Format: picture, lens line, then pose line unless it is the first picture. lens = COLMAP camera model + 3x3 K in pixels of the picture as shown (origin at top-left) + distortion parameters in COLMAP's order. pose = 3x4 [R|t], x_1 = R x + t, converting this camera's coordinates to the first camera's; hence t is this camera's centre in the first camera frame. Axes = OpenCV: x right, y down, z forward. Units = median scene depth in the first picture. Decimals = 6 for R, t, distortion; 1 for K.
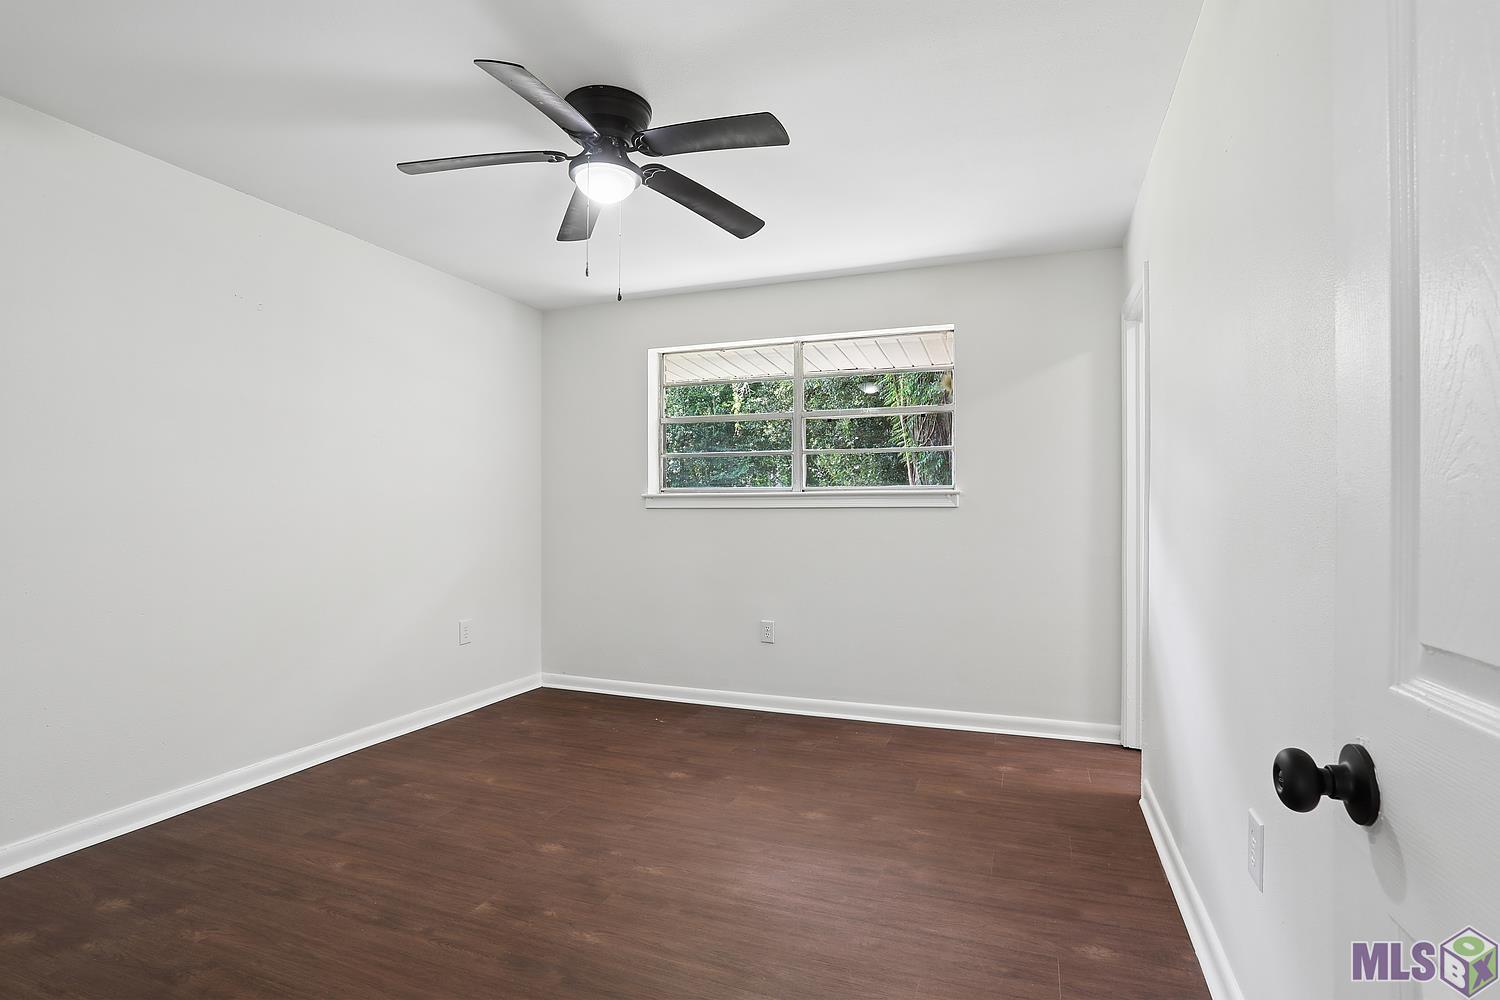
lens RADIAL K [[738.2, 0, 749.9], [0, 738.2, 518.6], [0, 0, 1]] dist [-0.059317, 0.000748]
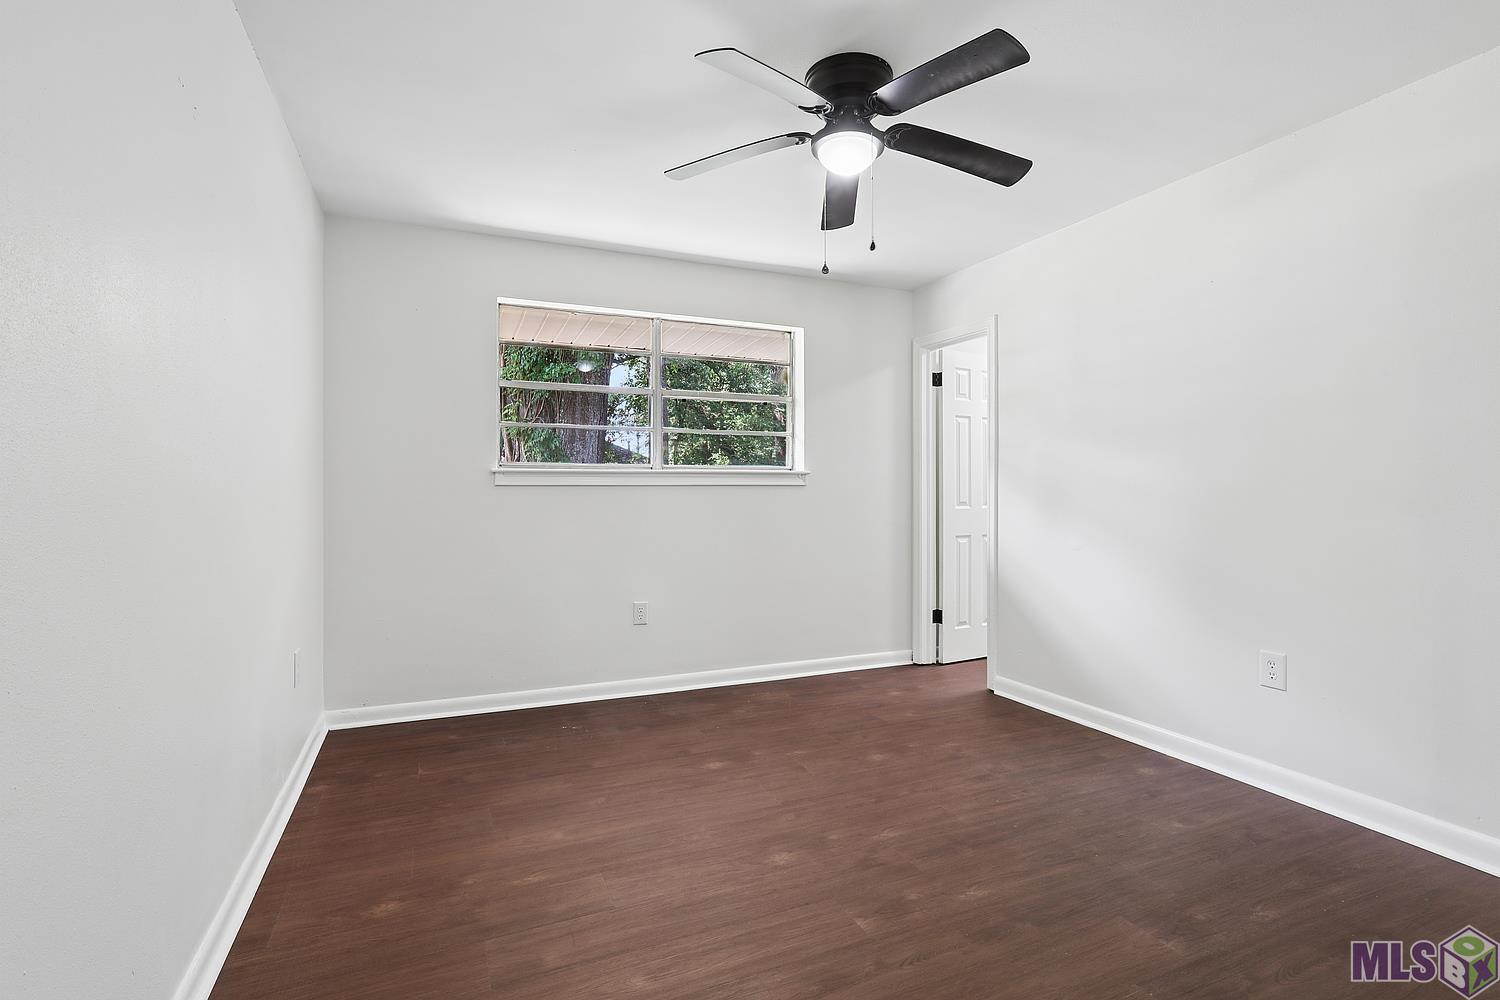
lens RADIAL K [[723.8, 0, 750.0], [0, 723.8, 500.0], [0, 0, 1]] dist [-0.033036, -0.000053]
pose [[0.703872, -0.009160, 0.710268, -0.623812], [0.006138, 0.999958, 0.006813, -0.001278], [-0.710300, -0.000436, 0.703899, 0.262097]]
